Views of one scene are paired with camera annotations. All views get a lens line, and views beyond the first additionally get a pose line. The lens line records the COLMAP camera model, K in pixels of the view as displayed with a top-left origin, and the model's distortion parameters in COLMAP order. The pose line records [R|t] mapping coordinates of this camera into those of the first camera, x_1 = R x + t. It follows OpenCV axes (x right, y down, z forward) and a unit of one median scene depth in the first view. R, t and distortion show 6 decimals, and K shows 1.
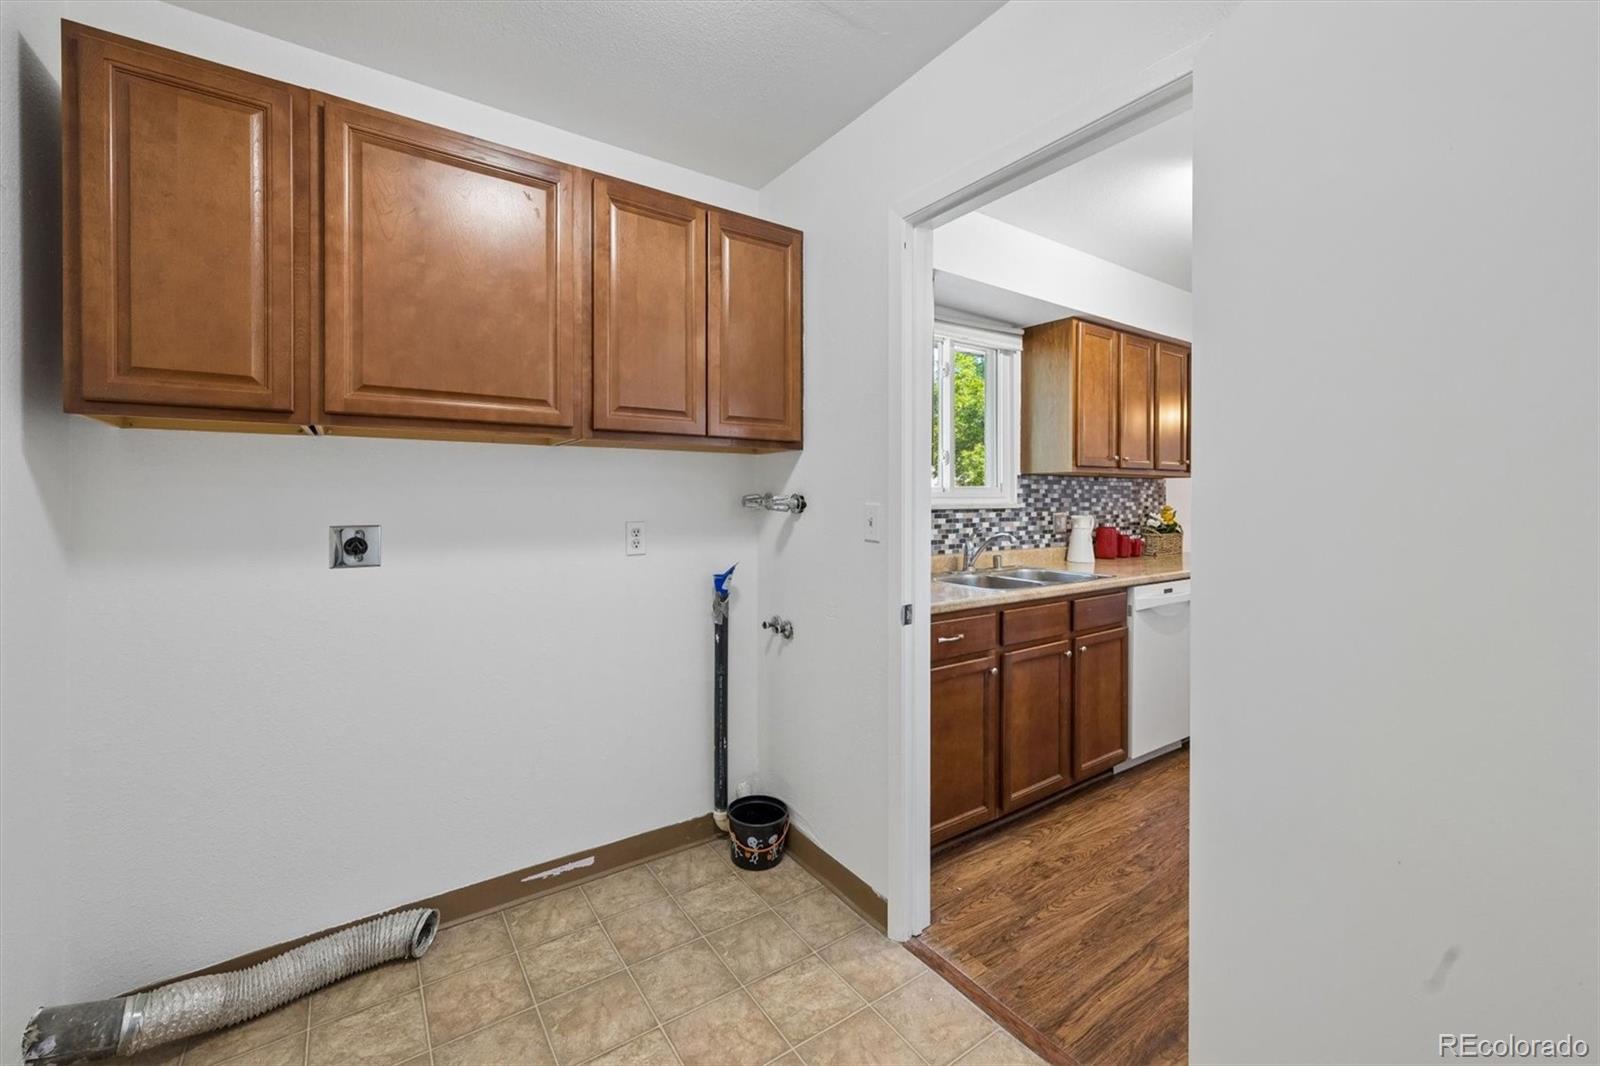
lens RADIAL K [[647.9, 0, 794.1], [0, 647.9, 496.8], [0, 0, 1]] dist [0.000223, -0.000292]
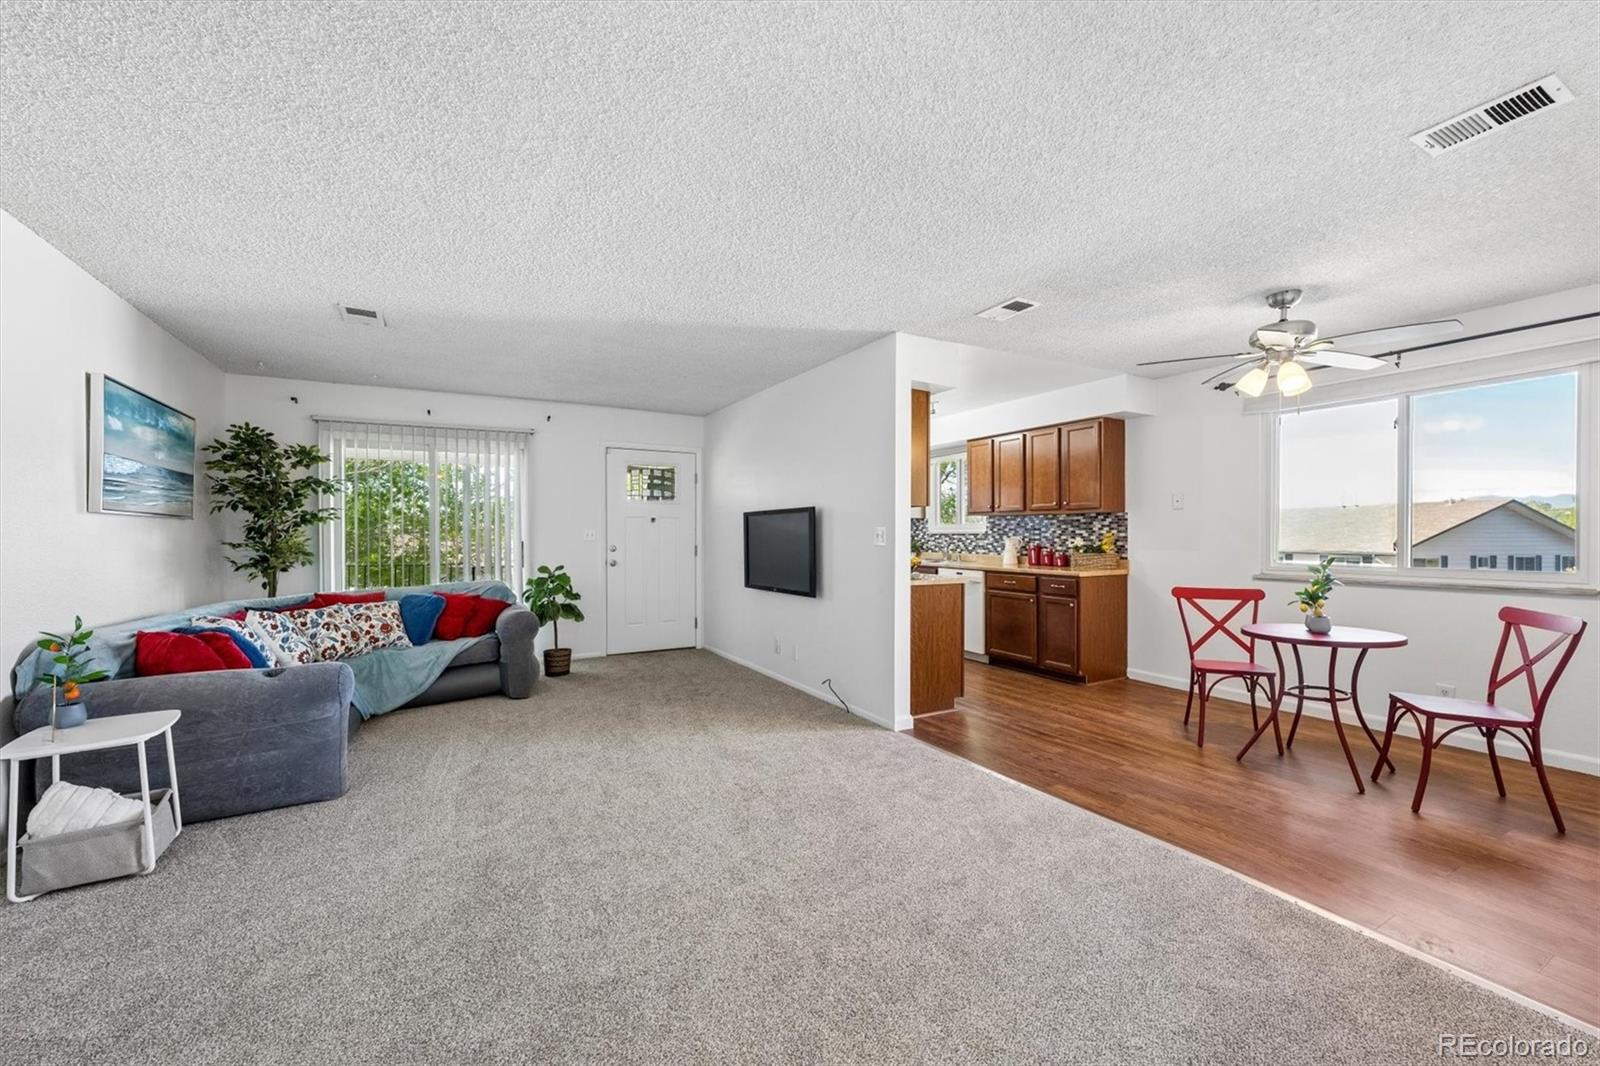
lens RADIAL K [[629.3, 0, 801.9], [0, 629.3, 538.4], [0, 0, 1]] dist [0.000820, 0.000191]
pose [[-0.086479, 0.007754, -0.996223, 2.255290], [0.003149, 0.999967, 0.007510, 0.015339], [0.996249, -0.002488, -0.086501, 0.586755]]
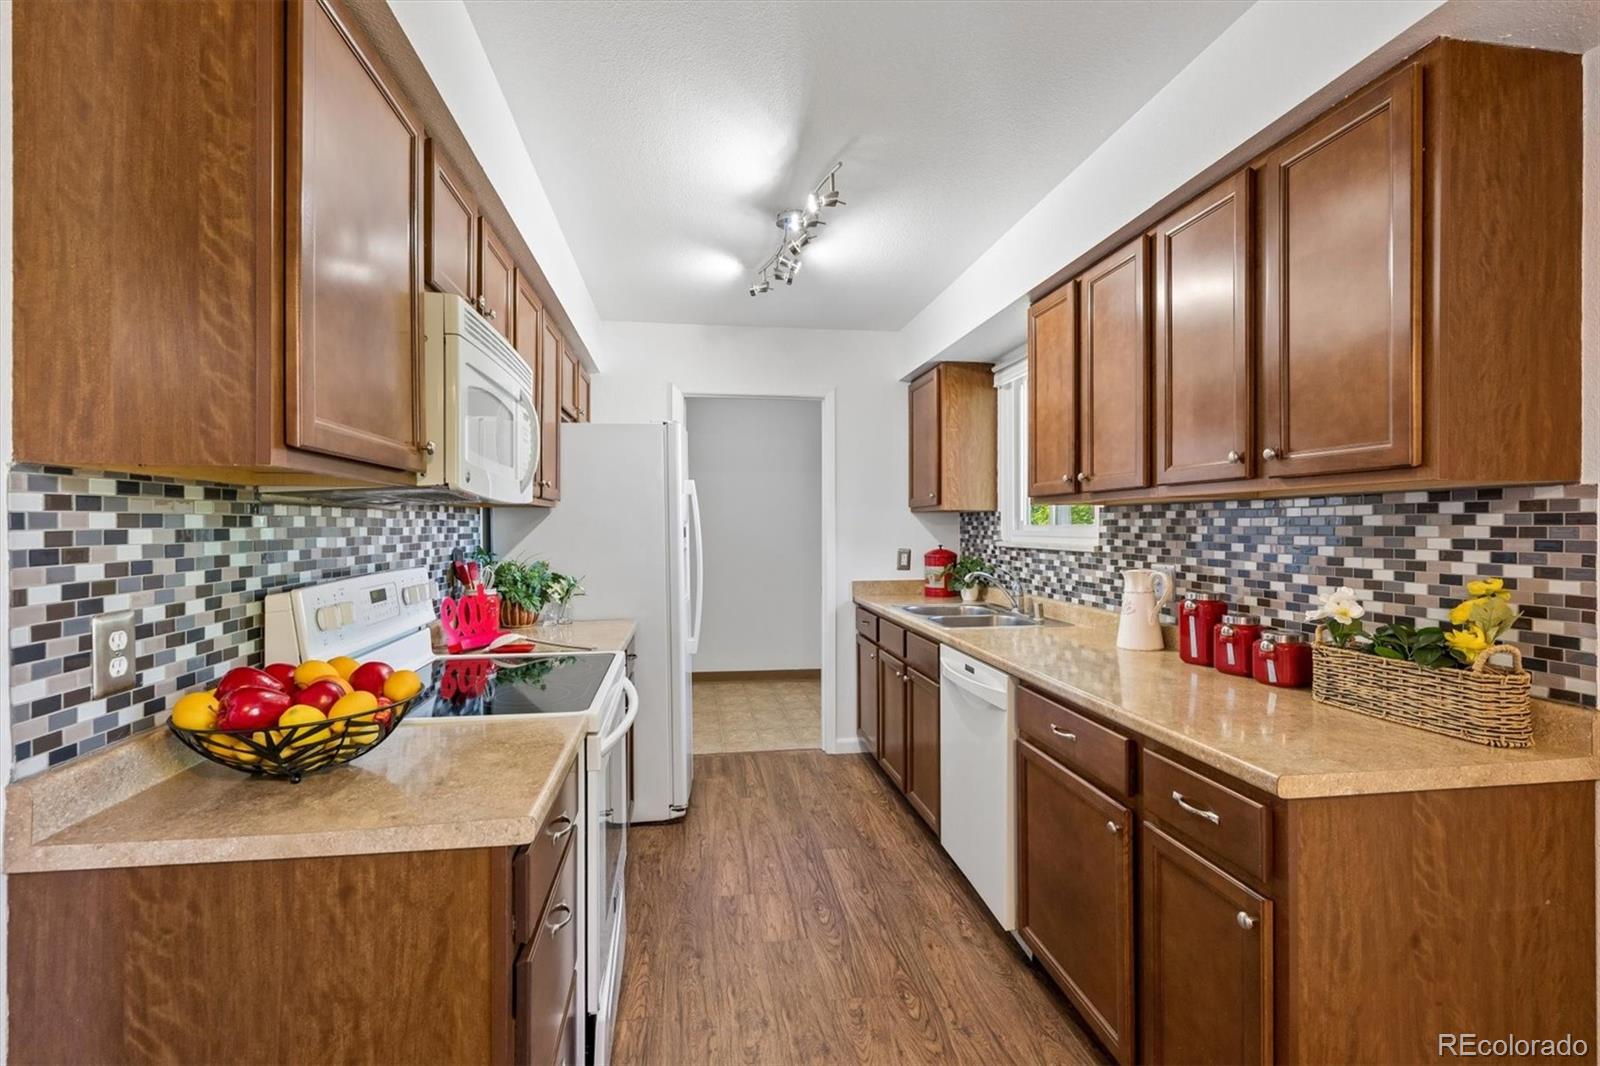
lens RADIAL K [[728.5, 0, 801.6], [0, 728.5, 528.2], [0, 0, 1]] dist [0.003395, -0.000298]
pose [[-0.437888, 0.002959, -0.899025, 1.204312], [0.001280, 0.999996, 0.002668, -0.012391], [0.899029, 0.000017, -0.437890, 1.029938]]
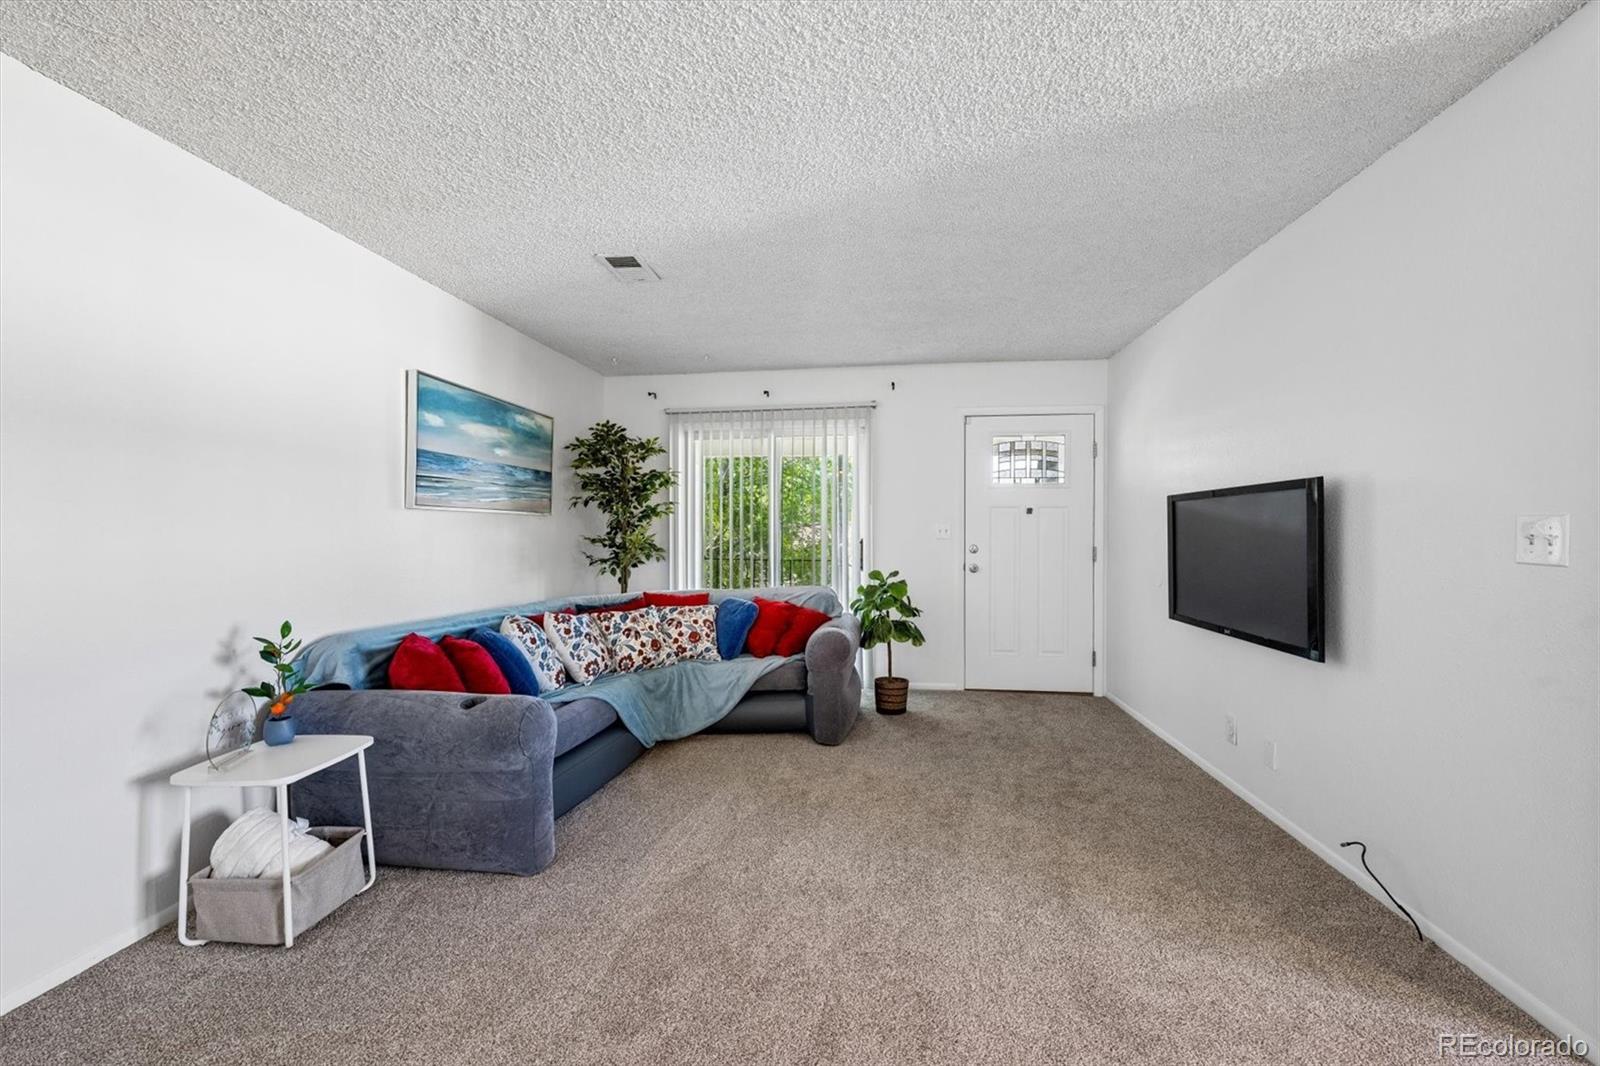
lens RADIAL K [[647.9, 0, 797.9], [0, 647.9, 532.9], [0, 0, 1]] dist [0.000223, -0.000292]
pose [[-0.665116, 0.004936, -0.746724, 1.703659], [0.001073, 0.999983, 0.005654, 0.012130], [0.746739, 0.002959, -0.665110, 0.529590]]
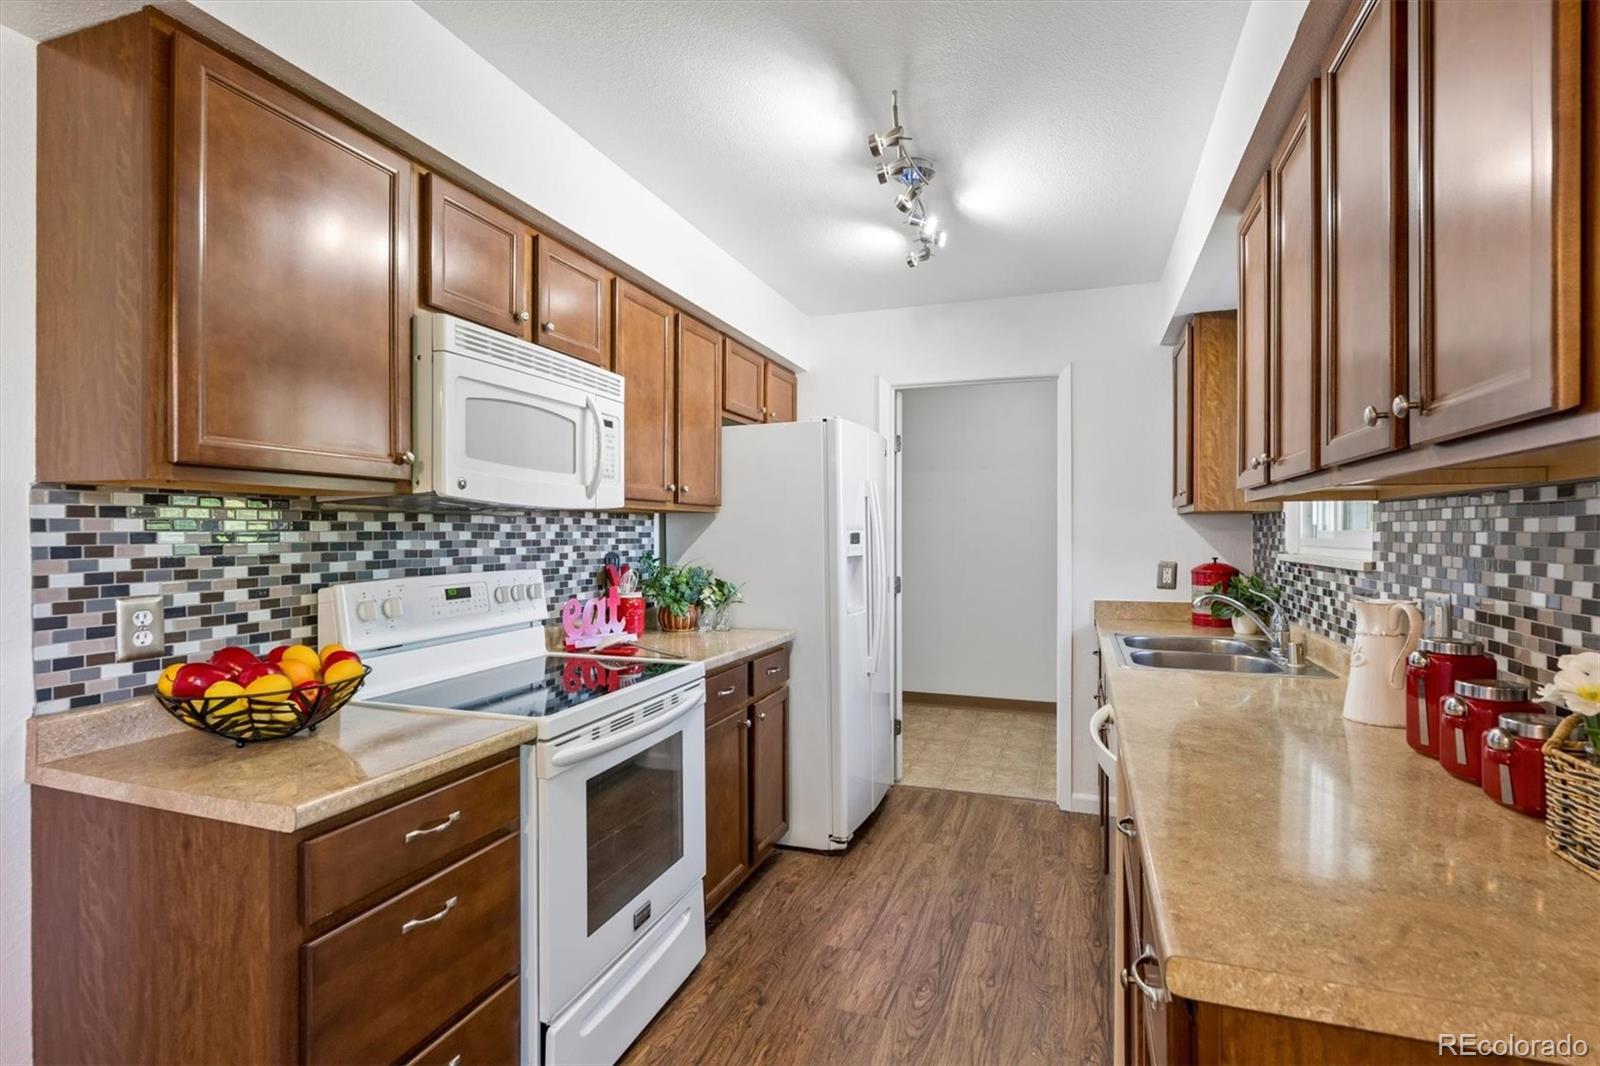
lens RADIAL K [[783.5, 0, 802.8], [0, 783.5, 536.7], [0, 0, 1]] dist [-0.001803, 0.000034]
pose [[-0.809103, 0.002180, -0.587663, 1.011827], [-0.000775, 0.999988, 0.004776, -0.011186], [0.587666, 0.004320, -0.809092, 1.191926]]
